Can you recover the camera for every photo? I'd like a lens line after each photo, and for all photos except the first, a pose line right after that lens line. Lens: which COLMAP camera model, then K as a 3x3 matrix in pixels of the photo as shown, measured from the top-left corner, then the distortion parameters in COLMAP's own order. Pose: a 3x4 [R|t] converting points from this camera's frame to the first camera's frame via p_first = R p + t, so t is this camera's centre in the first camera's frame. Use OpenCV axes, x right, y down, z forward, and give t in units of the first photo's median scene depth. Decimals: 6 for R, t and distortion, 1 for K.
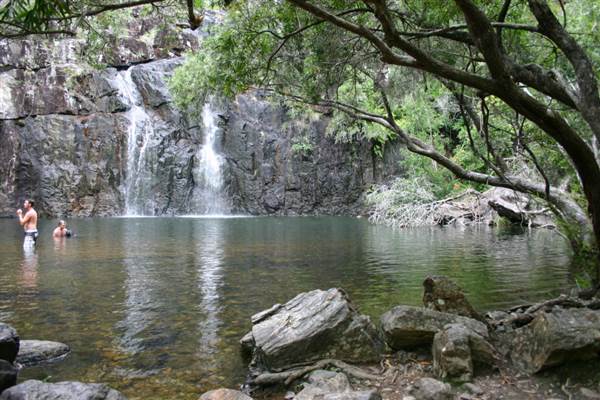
lens RADIAL K [[496.5, 0, 303.5], [0, 496.5, 202.3], [0, 0, 1]] dist [-0.153974, 0.124209]
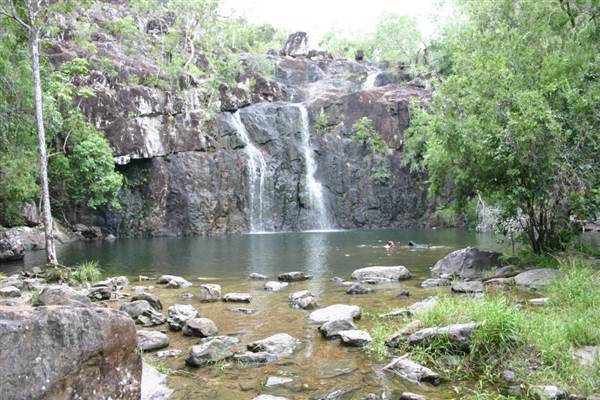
lens RADIAL K [[496.5, 0, 300.3], [0, 496.5, 198.5], [0, 0, 1]] dist [-0.153974, 0.124209]
pose [[0.995025, -0.019998, 0.097596, -0.353254], [0.023204, 0.999224, -0.031830, -0.015401], [-0.096884, 0.033936, 0.994717, -0.265743]]
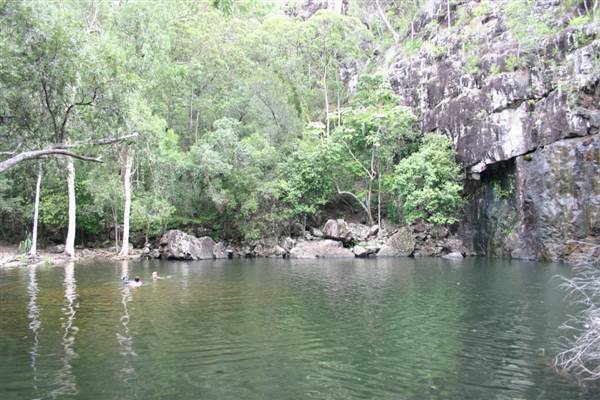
lens RADIAL K [[496.5, 0, 298.7], [0, 496.5, 199.5], [0, 0, 1]] dist [-0.153974, 0.124209]
pose [[0.053586, -0.069149, -0.996166, 0.290244], [-0.003819, 0.997578, -0.069452, -0.016405], [0.998556, 0.007526, 0.053192, 0.467943]]
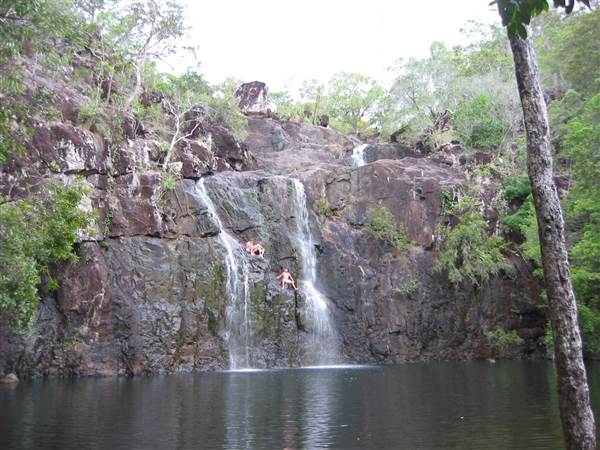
lens RADIAL K [[637.7, 0, 302.4], [0, 637.7, 225.7], [0, 0, 1]] dist [-0.110822, 0.000000]
pose [[0.945954, 0.040331, 0.321783, -0.577095], [0.017167, 0.984619, -0.173872, -0.020655], [-0.323846, 0.169999, 0.930712, -0.017566]]
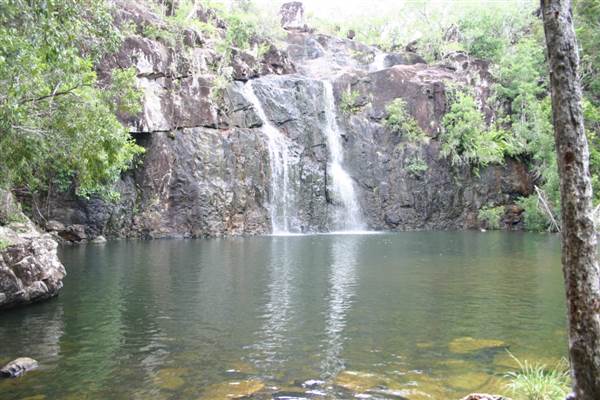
lens RADIAL K [[496.5, 0, 298.8], [0, 496.5, 201.6], [0, 0, 1]] dist [-0.153974, 0.124209]
pose [[0.966423, -0.000756, 0.256957, -0.557660], [0.005693, 0.999813, -0.018472, -0.017949], [-0.256895, 0.019314, 0.966246, 0.018714]]
